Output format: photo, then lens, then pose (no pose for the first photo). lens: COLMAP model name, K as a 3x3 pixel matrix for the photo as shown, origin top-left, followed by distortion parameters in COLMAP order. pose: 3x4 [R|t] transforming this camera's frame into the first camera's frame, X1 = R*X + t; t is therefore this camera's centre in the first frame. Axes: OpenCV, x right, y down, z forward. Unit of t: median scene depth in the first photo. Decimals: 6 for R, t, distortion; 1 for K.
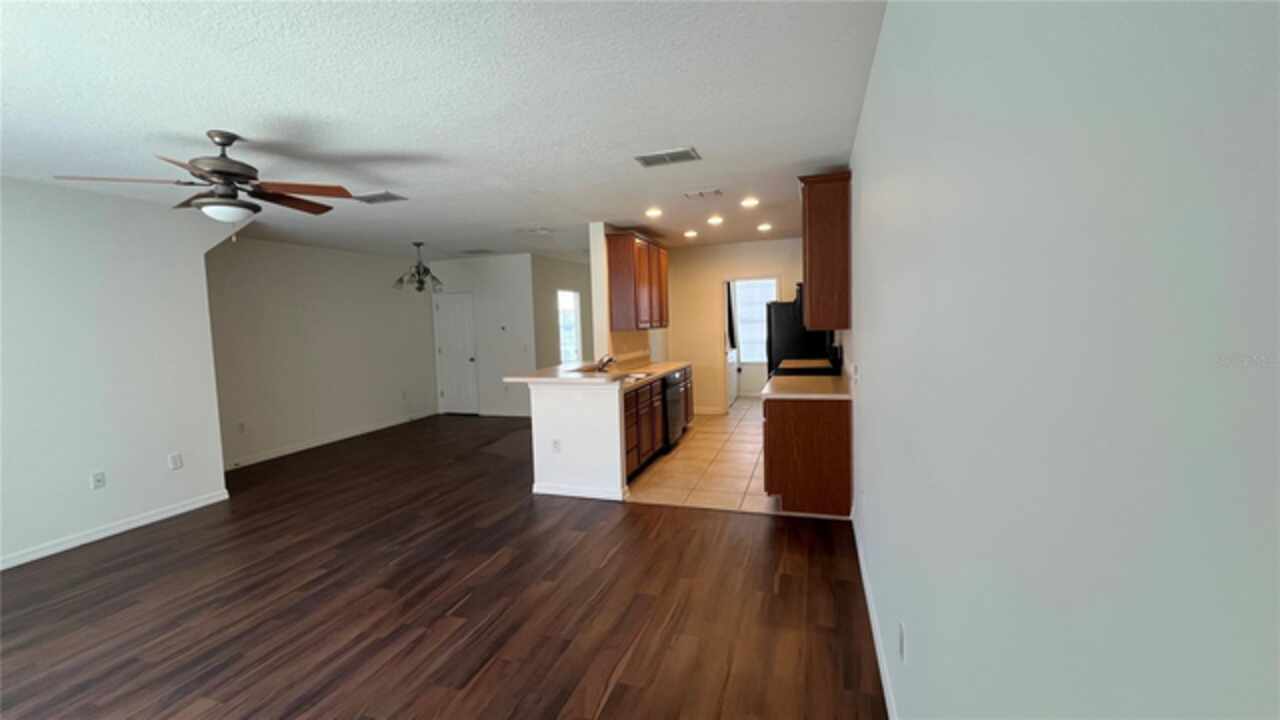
lens RADIAL K [[513.9, 0, 636.2], [0, 513.9, 358.3], [0, 0, 1]] dist [-0.006073, 0.000371]
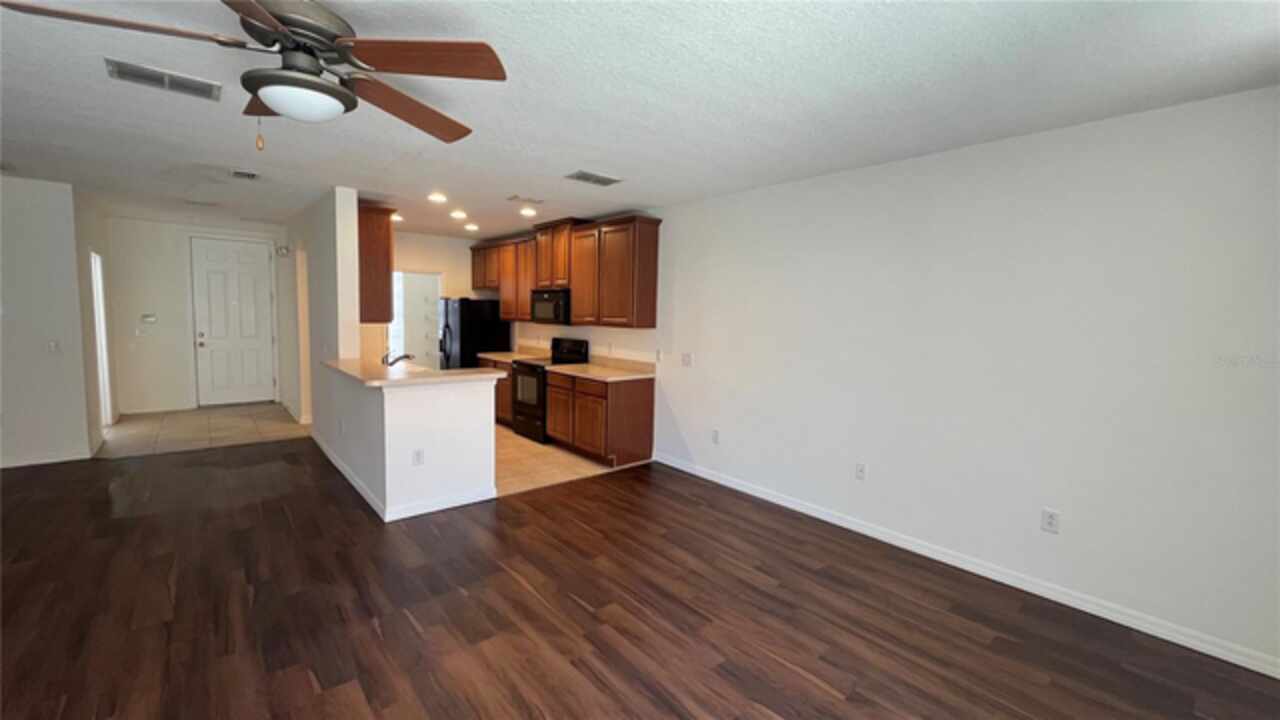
lens RADIAL K [[513.9, 0, 642.5], [0, 513.9, 356.1], [0, 0, 1]] dist [-0.006073, 0.000371]
pose [[0.505895, -0.022711, 0.862296, -0.812247], [0.026755, 0.999585, 0.010630, 0.004266], [-0.862180, 0.017693, 0.506293, 0.292574]]
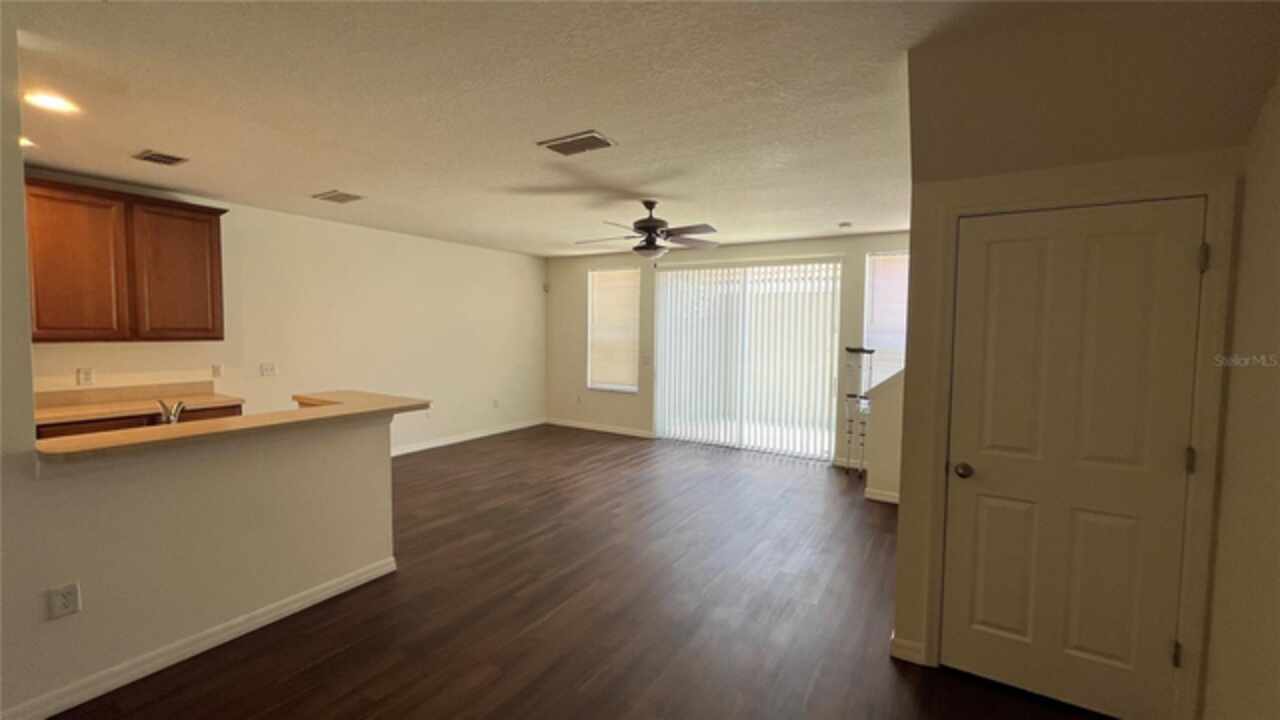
lens RADIAL K [[513.9, 0, 636.5], [0, 513.9, 351.8], [0, 0, 1]] dist [-0.006073, 0.000371]
pose [[-0.973519, 0.011478, 0.228316, -0.815814], [0.038682, 0.992608, 0.115035, -0.121739], [-0.225308, 0.120821, -0.966767, 1.861210]]
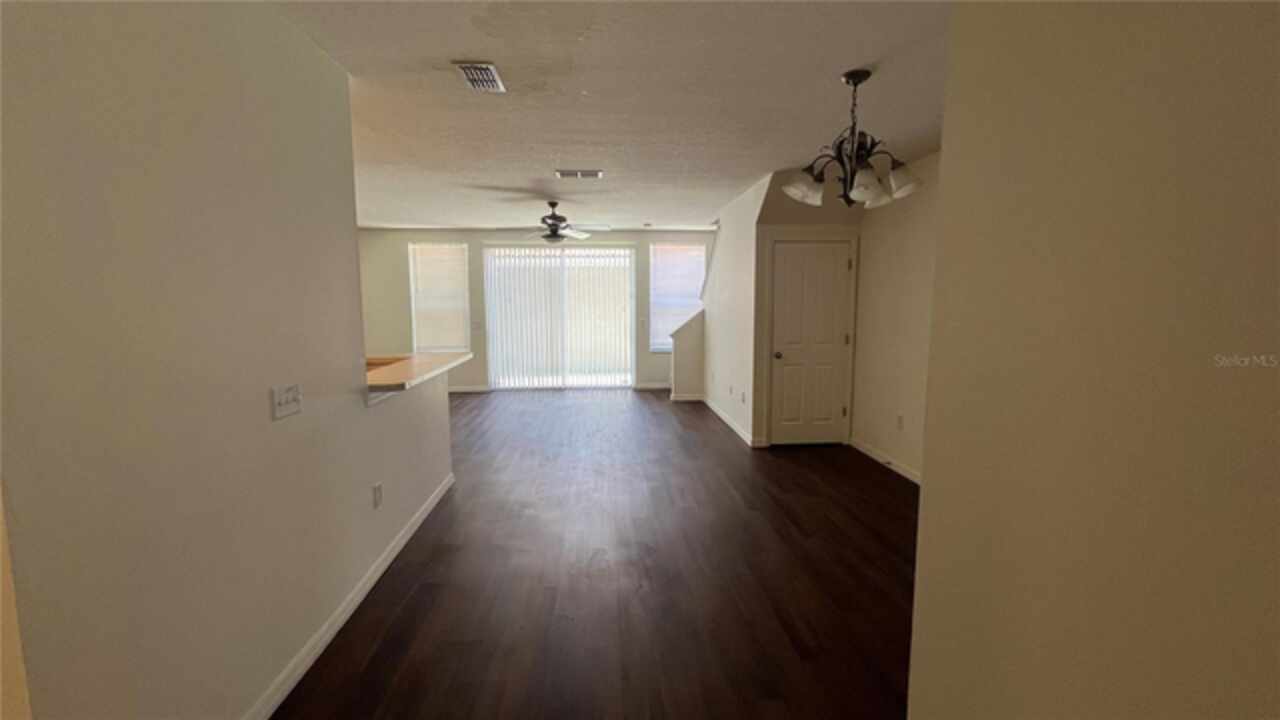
lens RADIAL K [[513.9, 0, 638.8], [0, 513.9, 348.1], [0, 0, 1]] dist [-0.006073, 0.000371]
pose [[-0.919015, 0.077113, -0.386608, -0.196459], [0.006431, 0.983484, 0.180880, -0.165248], [0.394171, 0.163745, -0.904332, 2.285221]]
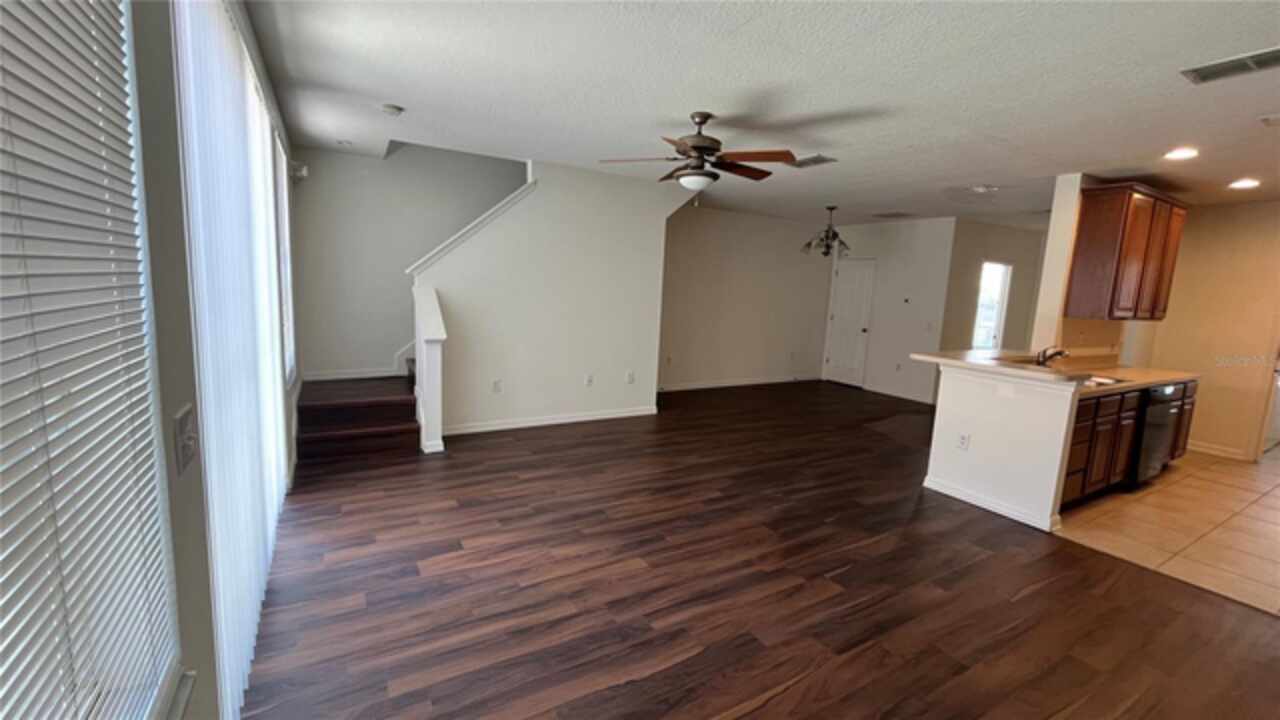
lens RADIAL K [[513.9, 0, 636.1], [0, 513.9, 356.1], [0, 0, 1]] dist [-0.006073, 0.000371]
pose [[0.754310, 0.159142, -0.636939, -0.053777], [-0.122886, 0.987254, 0.101138, 0.011340], [0.644915, 0.001982, 0.764251, -0.008858]]
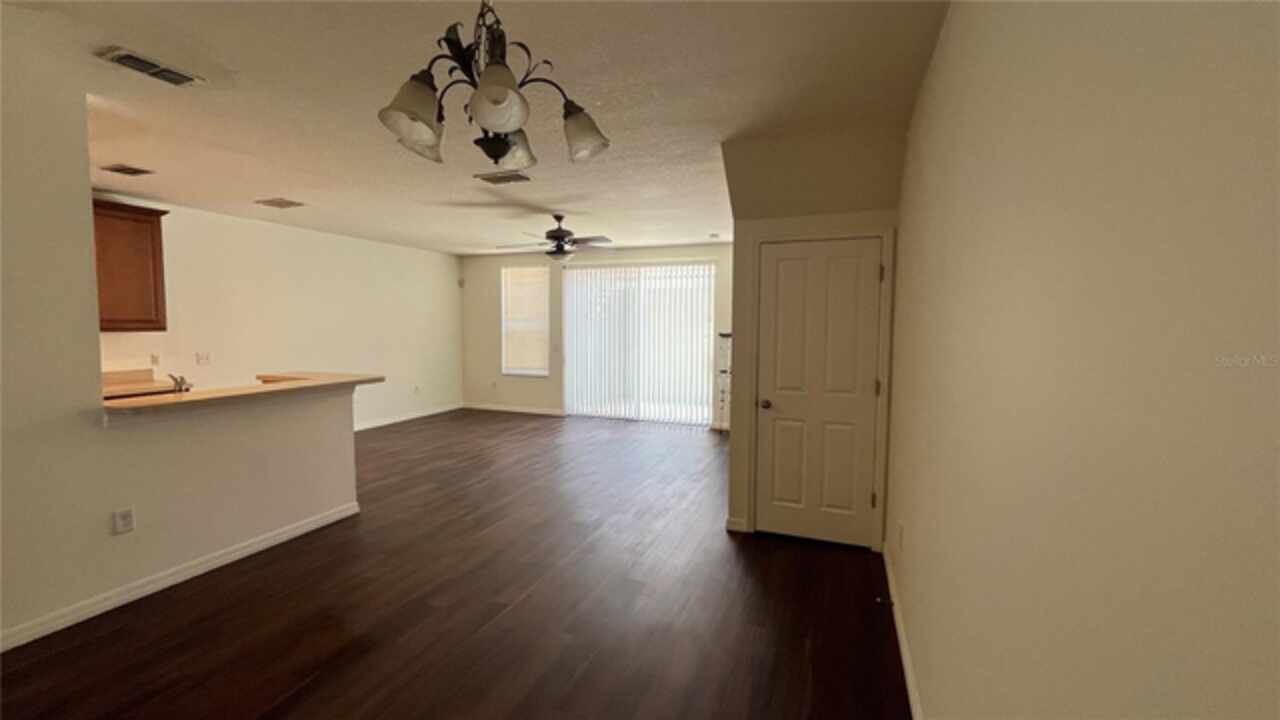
lens RADIAL K [[513.9, 0, 637.5], [0, 513.9, 349.3], [0, 0, 1]] dist [-0.006073, 0.000371]
pose [[-0.998572, 0.026419, 0.046441, -0.859729], [0.032203, 0.991176, 0.128577, -0.130143], [-0.042634, 0.129889, -0.990611, 2.146405]]
